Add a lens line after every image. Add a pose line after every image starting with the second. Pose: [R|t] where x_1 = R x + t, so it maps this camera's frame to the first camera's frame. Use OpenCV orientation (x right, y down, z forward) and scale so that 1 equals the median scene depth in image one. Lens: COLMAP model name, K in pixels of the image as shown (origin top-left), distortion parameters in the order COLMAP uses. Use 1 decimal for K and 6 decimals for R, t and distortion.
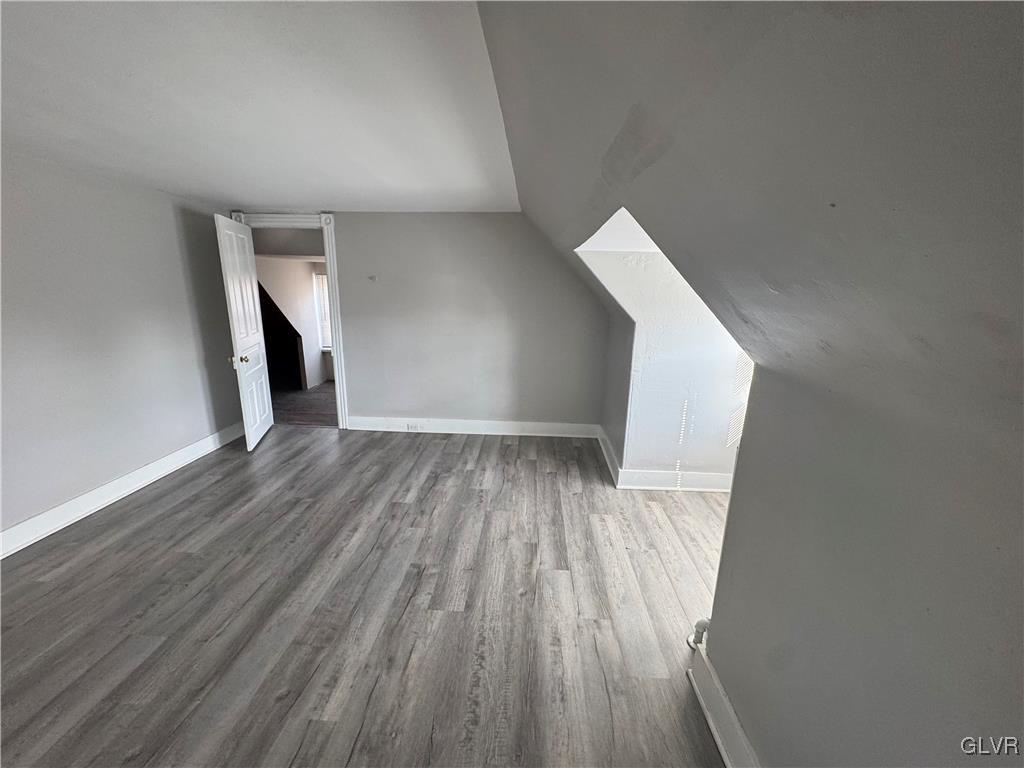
lens RADIAL K [[414.7, 0, 511.0], [0, 414.7, 381.7], [0, 0, 1]] dist [0.007692, -0.000229]
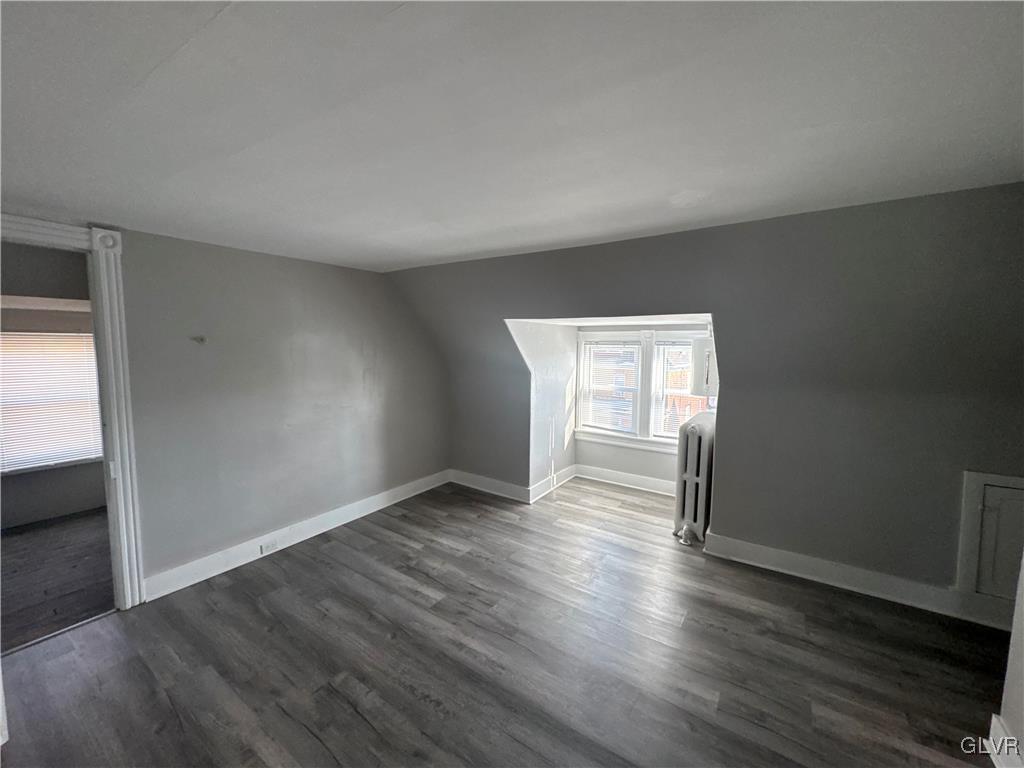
lens RADIAL K [[414.7, 0, 511.0], [0, 414.7, 378.8], [0, 0, 1]] dist [0.007692, -0.000229]
pose [[0.508258, -0.084486, 0.857051, -0.744117], [0.190165, 0.981622, -0.016008, -0.097596], [-0.839947, 0.171117, 0.514983, 0.303483]]
